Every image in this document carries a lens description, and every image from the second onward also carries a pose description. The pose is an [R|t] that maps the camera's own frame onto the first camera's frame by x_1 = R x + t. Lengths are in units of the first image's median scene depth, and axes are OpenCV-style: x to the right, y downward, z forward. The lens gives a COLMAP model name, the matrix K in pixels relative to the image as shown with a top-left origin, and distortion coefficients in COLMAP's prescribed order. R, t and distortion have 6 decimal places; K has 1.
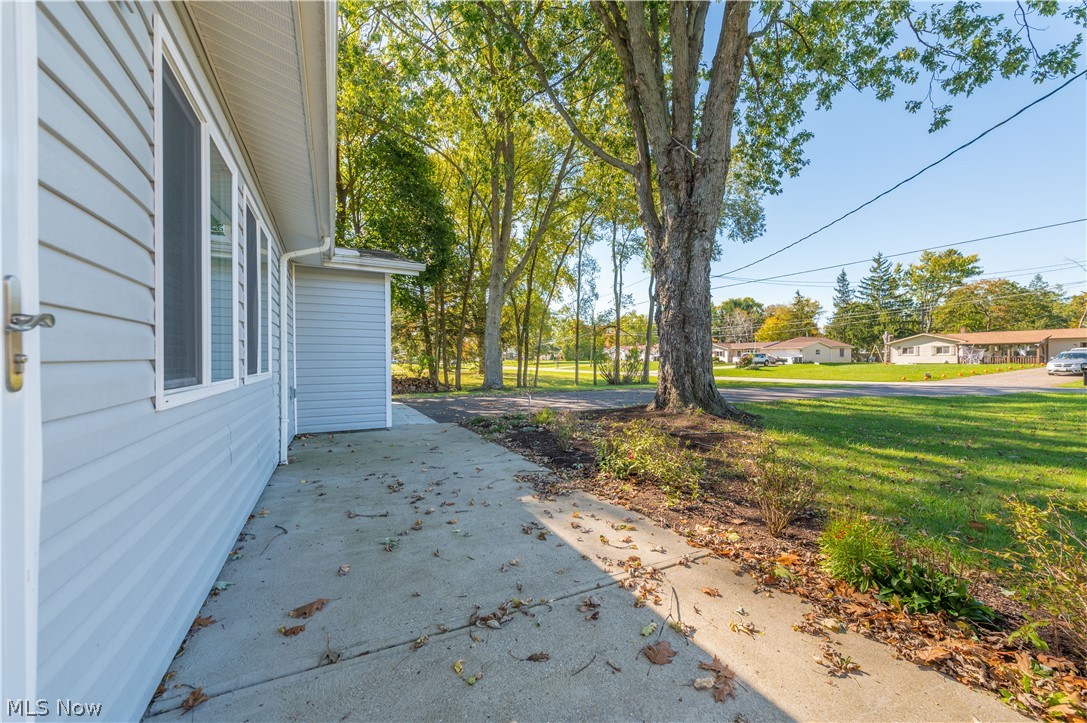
lens RADIAL K [[435.2, 0, 545.3], [0, 435.2, 363.5], [0, 0, 1]] dist [0.013871, -0.002427]
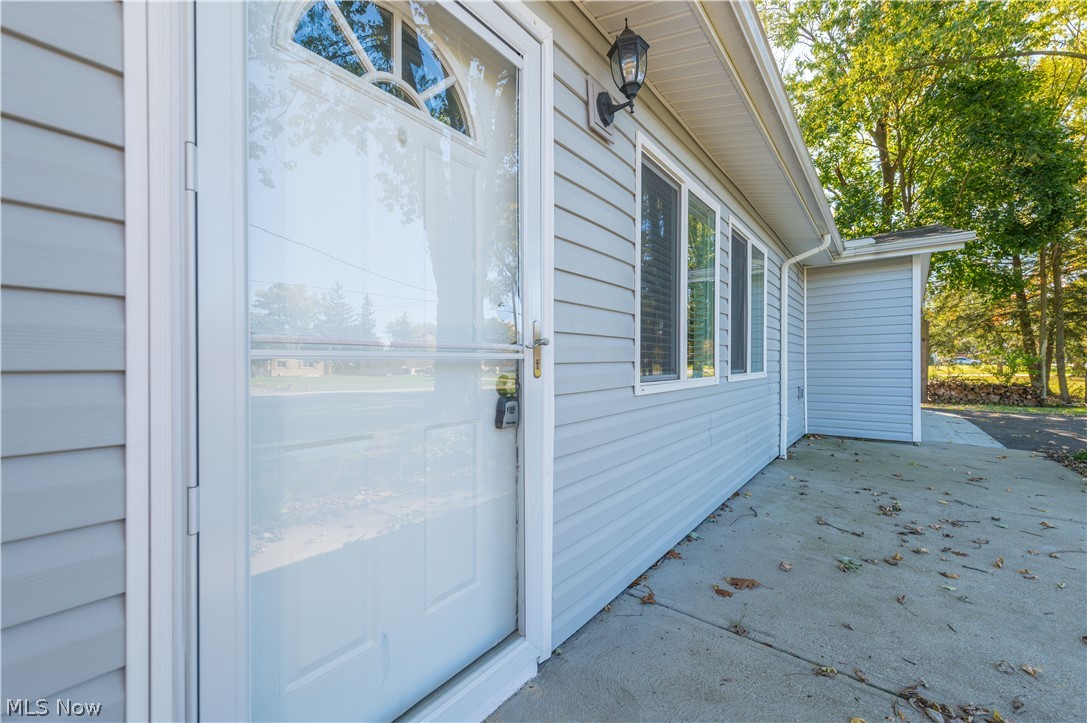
lens RADIAL K [[435.2, 0, 560.6], [0, 435.2, 365.3], [0, 0, 1]] dist [0.013871, -0.002427]
pose [[0.426234, 0.003106, -0.904608, 0.154912], [-0.001138, 0.999995, 0.002897, 0.000033], [0.904612, -0.000206, 0.426235, 0.058860]]
